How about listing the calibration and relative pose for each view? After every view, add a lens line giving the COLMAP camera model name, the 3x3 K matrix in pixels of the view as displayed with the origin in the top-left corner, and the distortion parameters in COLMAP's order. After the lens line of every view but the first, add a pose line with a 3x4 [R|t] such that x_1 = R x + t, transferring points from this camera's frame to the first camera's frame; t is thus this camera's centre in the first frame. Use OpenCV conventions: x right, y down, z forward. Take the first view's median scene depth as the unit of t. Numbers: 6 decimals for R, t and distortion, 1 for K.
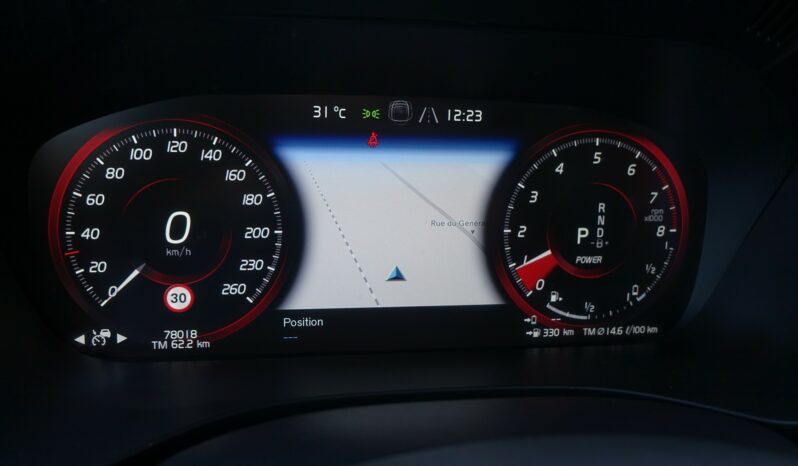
lens RADIAL K [[759.8, 0, 399.0], [0, 759.8, 233.0], [0, 0, 1]] dist [-0.010786, -0.003548]
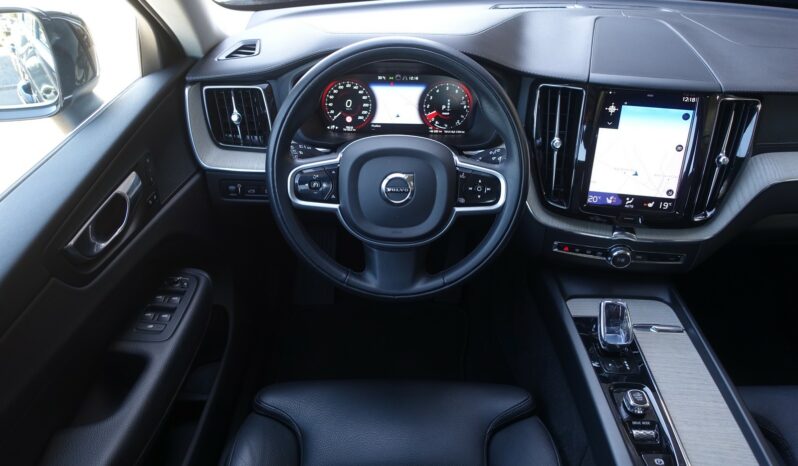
lens RADIAL K [[541.0, 0, 399.0], [0, 541.0, 233.0], [0, 0, 1]] dist [-0.011166, 0.000146]
pose [[0.979150, 0.077152, -0.187919, 0.649670], [-0.022440, 0.960488, 0.277417, -0.161643], [0.201897, -0.267416, 0.942192, -2.125195]]
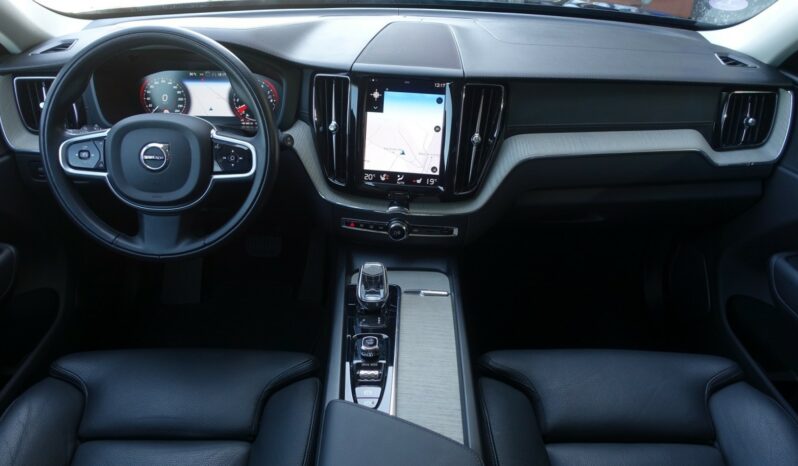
lens RADIAL K [[548.2, 0, 399.0], [0, 548.2, 233.0], [0, 0, 1]] dist [-0.007639, 0.002033]
pose [[0.984024, 0.055034, -0.169318, 1.820590], [-0.020284, 0.979487, 0.200482, 0.106735], [0.176878, -0.193844, 0.964955, -2.301426]]
